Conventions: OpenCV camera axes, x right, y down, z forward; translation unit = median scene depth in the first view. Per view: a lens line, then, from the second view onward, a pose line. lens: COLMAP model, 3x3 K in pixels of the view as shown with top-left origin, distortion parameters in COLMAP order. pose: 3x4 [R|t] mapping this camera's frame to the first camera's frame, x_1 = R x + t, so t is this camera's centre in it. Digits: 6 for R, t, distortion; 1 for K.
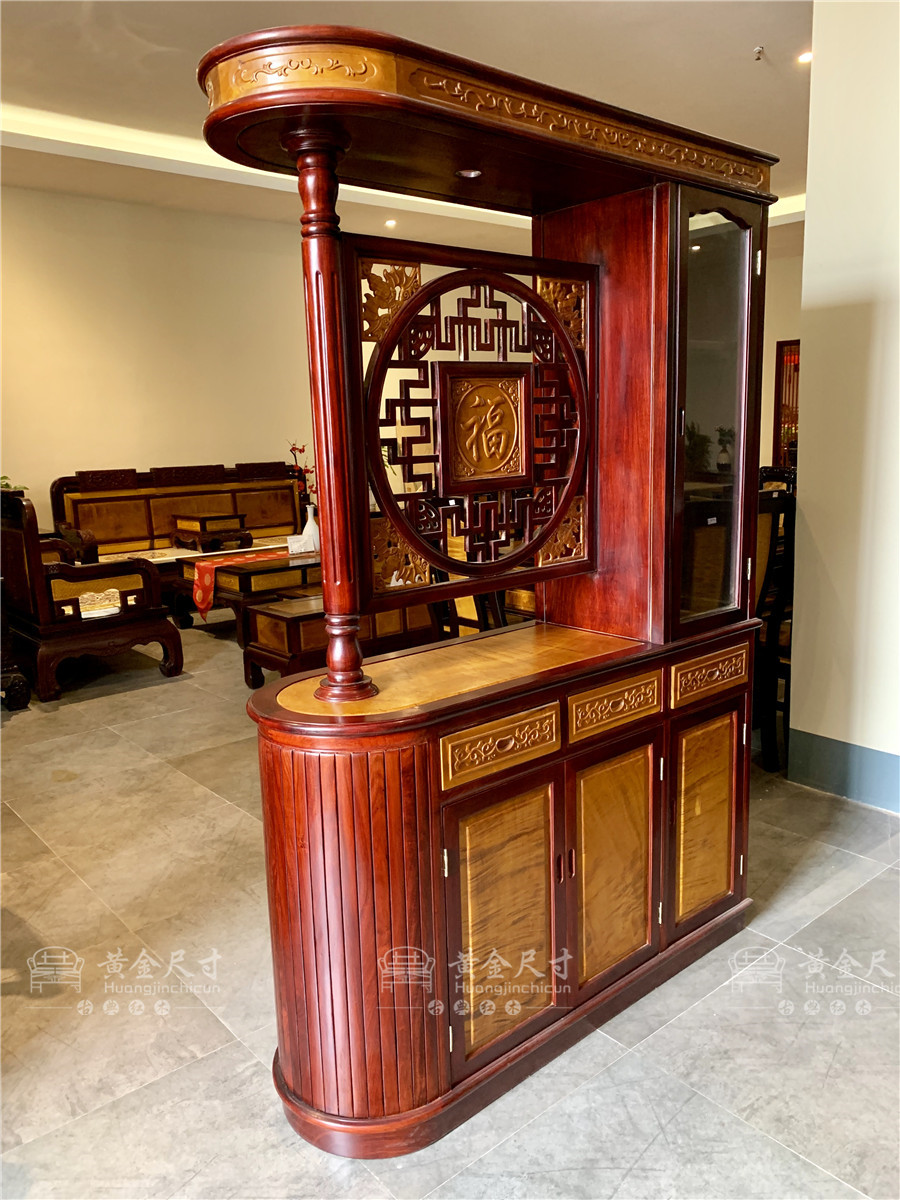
lens RADIAL K [[915.9, 0, 450.8], [0, 915.9, 600.8], [0, 0, 1]] dist [0.019948, -0.027373]
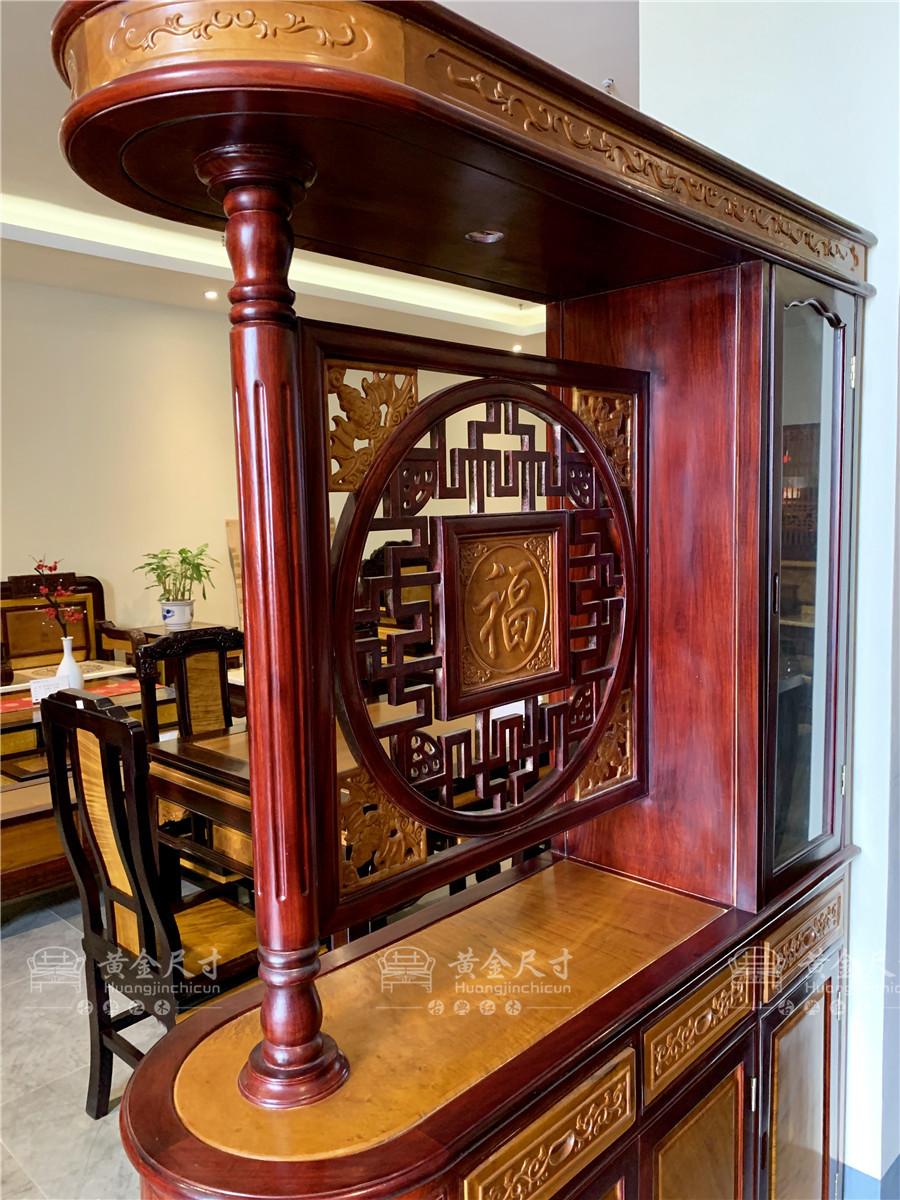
lens RADIAL K [[915.9, 0, 442.5], [0, 915.9, 595.3], [0, 0, 1]] dist [0.019948, -0.027373]
pose [[0.996847, -0.001117, 0.079345, -0.059538], [0.008764, 0.995333, -0.096098, -0.133364], [-0.078867, 0.096490, 0.992204, 0.339903]]
